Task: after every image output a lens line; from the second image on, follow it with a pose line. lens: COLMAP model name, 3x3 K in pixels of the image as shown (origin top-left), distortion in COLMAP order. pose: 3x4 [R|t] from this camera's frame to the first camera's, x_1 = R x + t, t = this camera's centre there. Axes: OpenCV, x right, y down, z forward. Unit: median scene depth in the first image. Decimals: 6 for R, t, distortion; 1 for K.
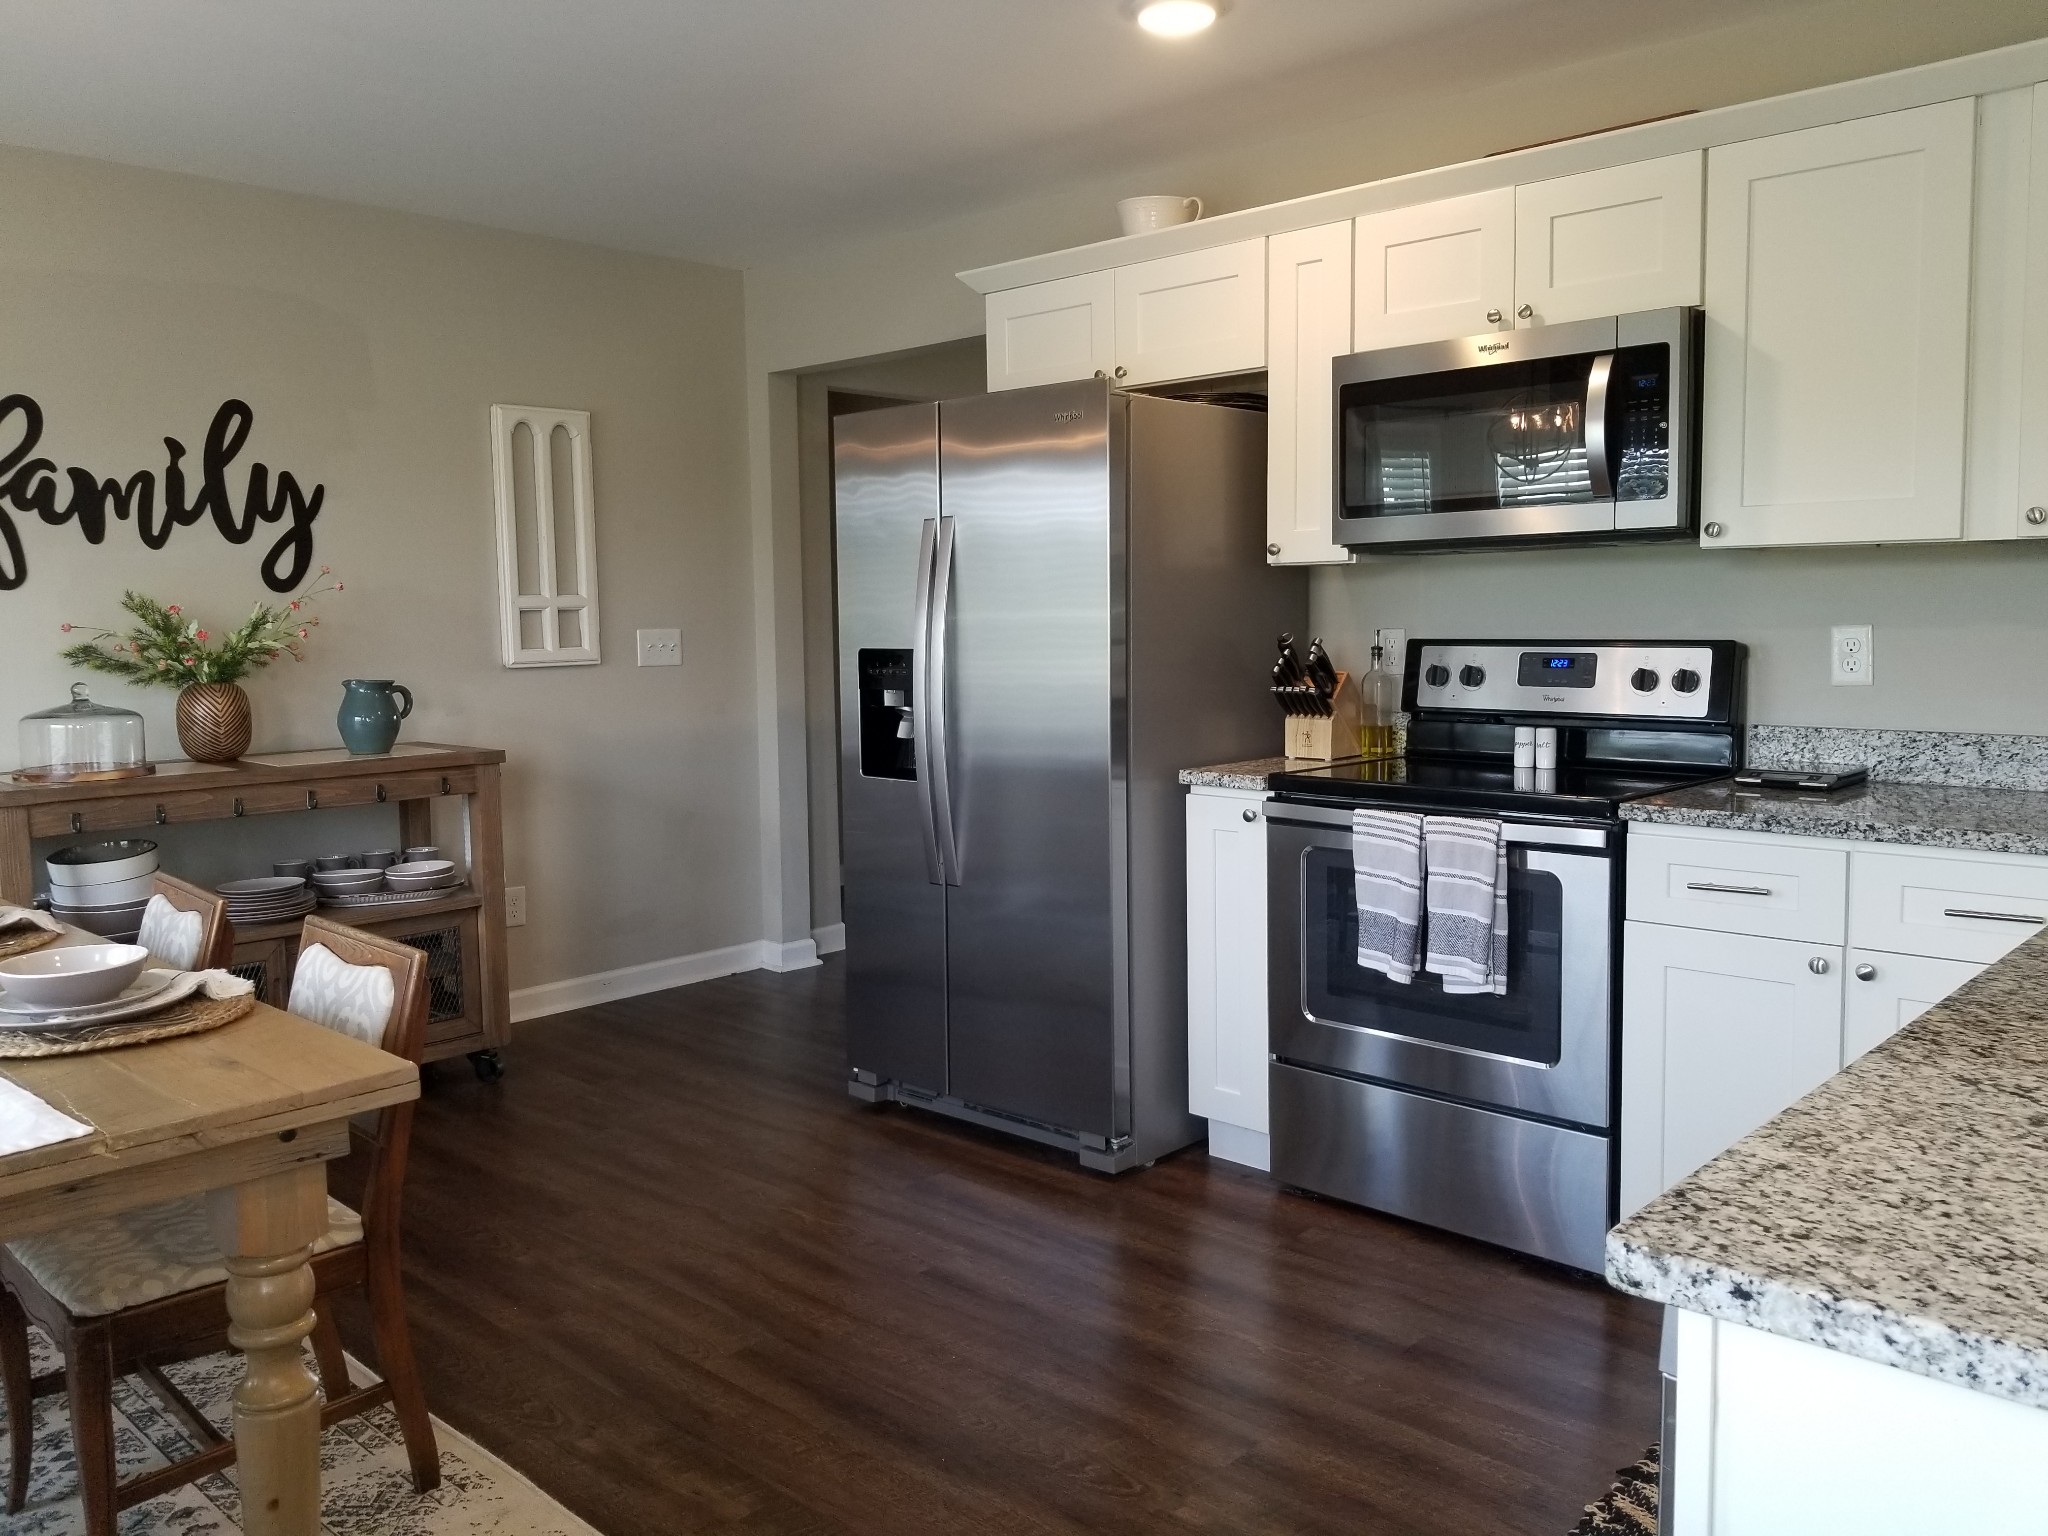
lens RADIAL K [[1601.9, 0, 1009.9], [0, 1601.9, 744.6], [0, 0, 1]] dist [0.081811, -0.140888]
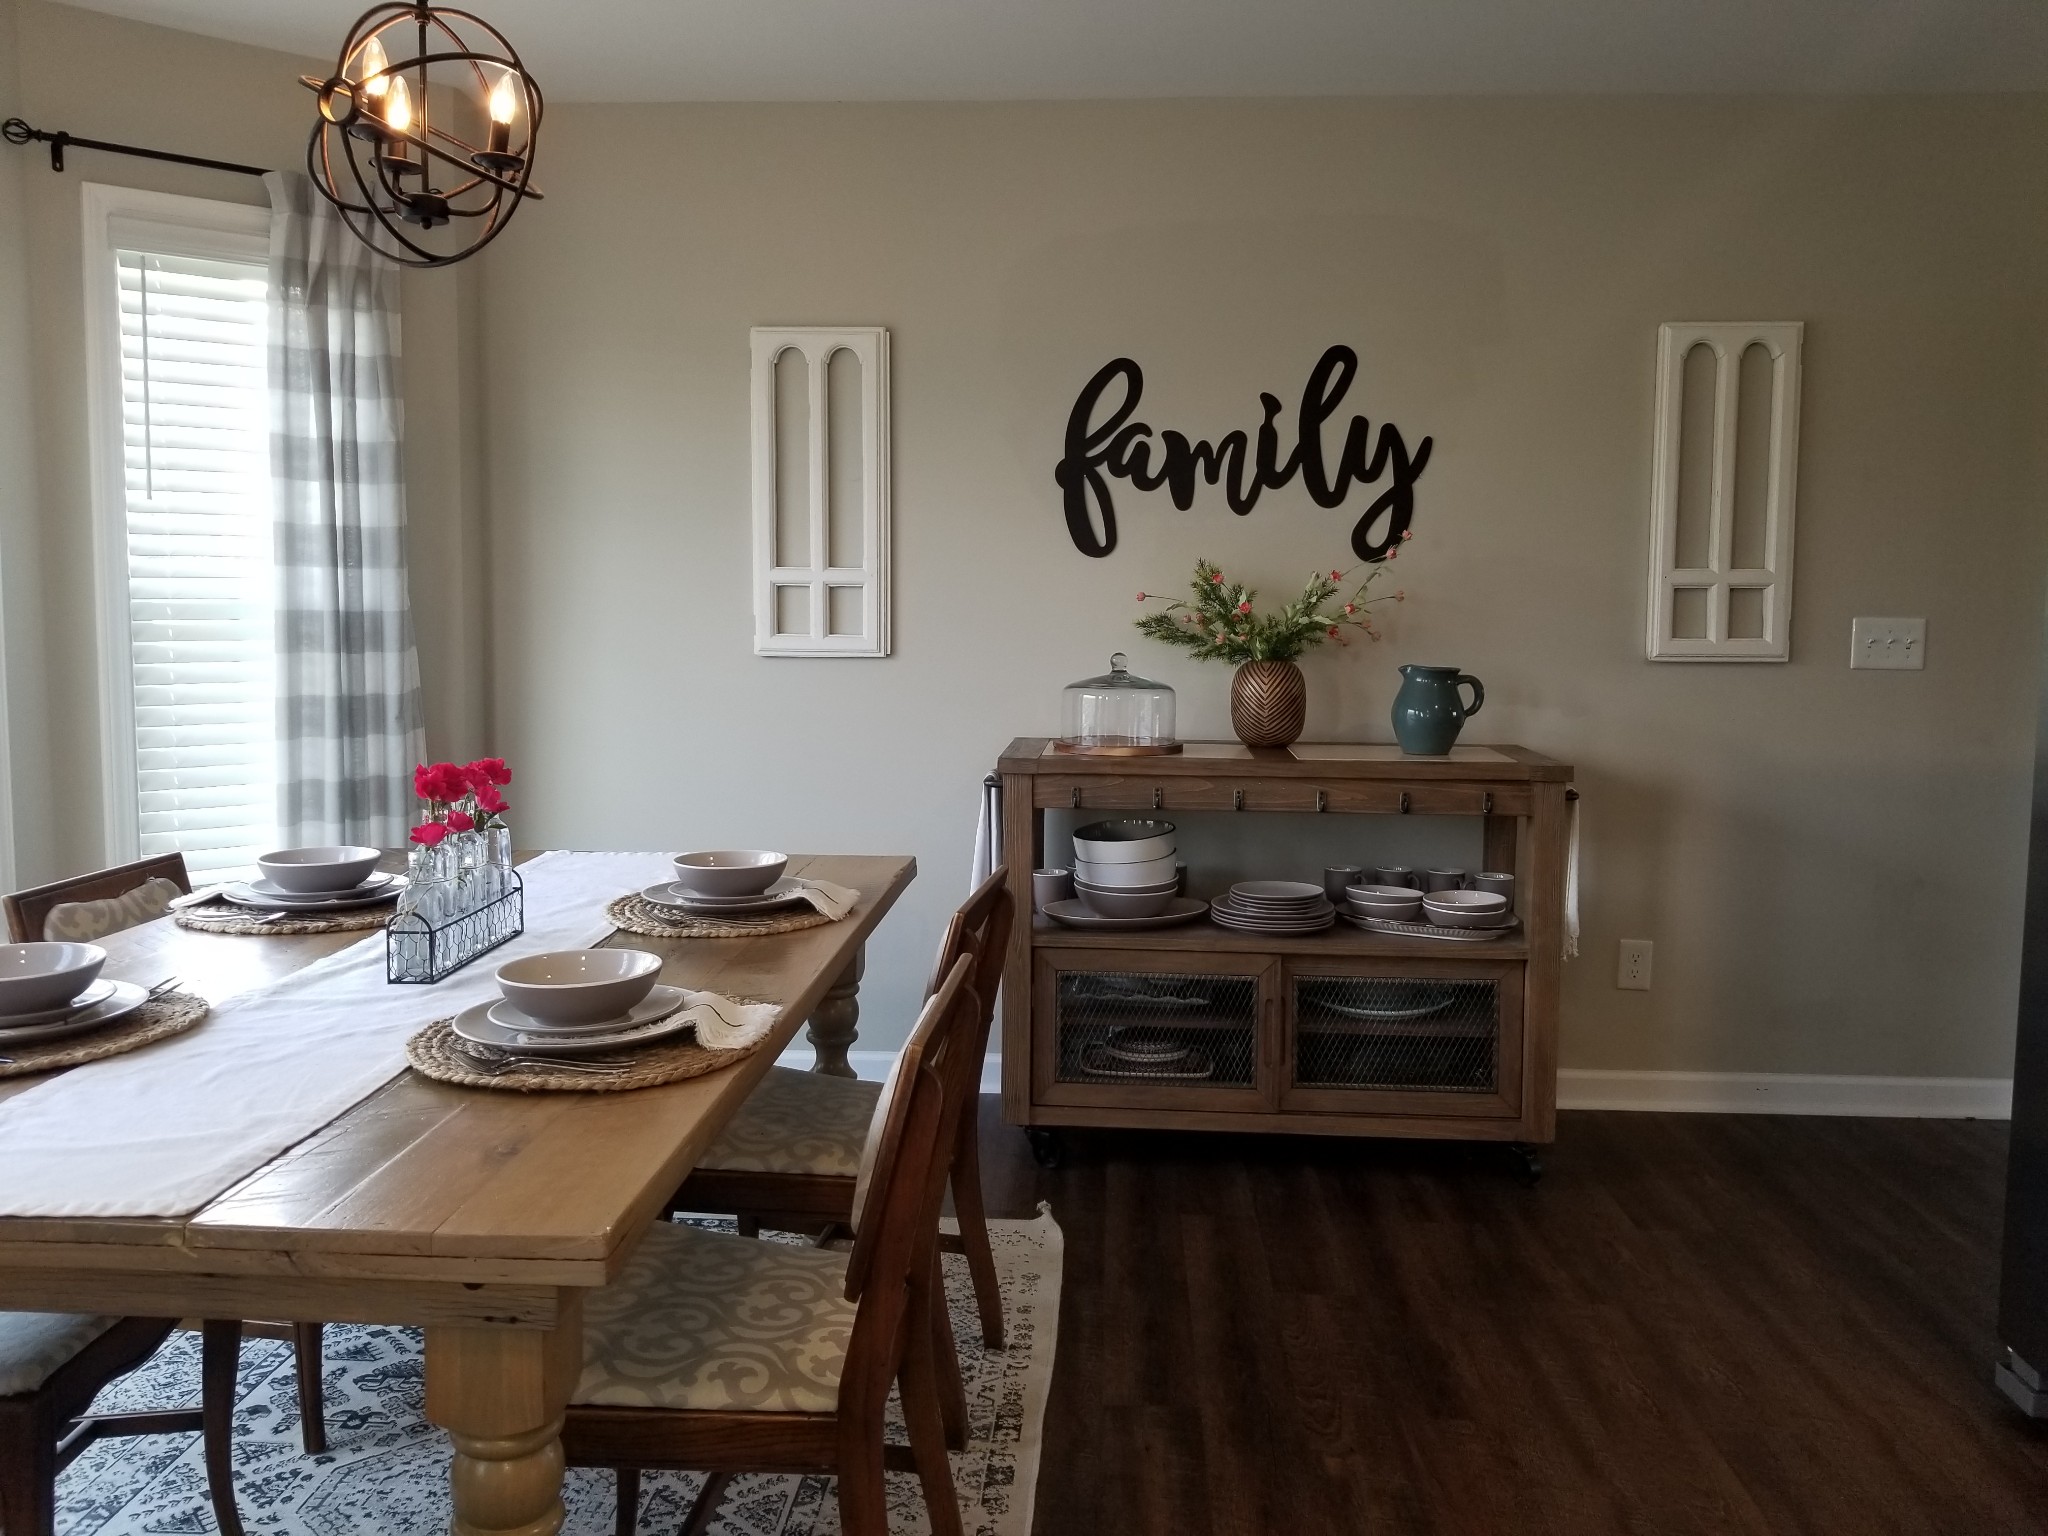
lens RADIAL K [[1589.5, 0, 996.9], [0, 1589.5, 732.2], [0, 0, 1]] dist [0.052284, -0.100168]
pose [[0.638575, 0.085445, -0.764801, 0.095773], [-0.084615, 0.995587, 0.040579, -0.021126], [0.764893, 0.038801, 0.642987, 0.306432]]
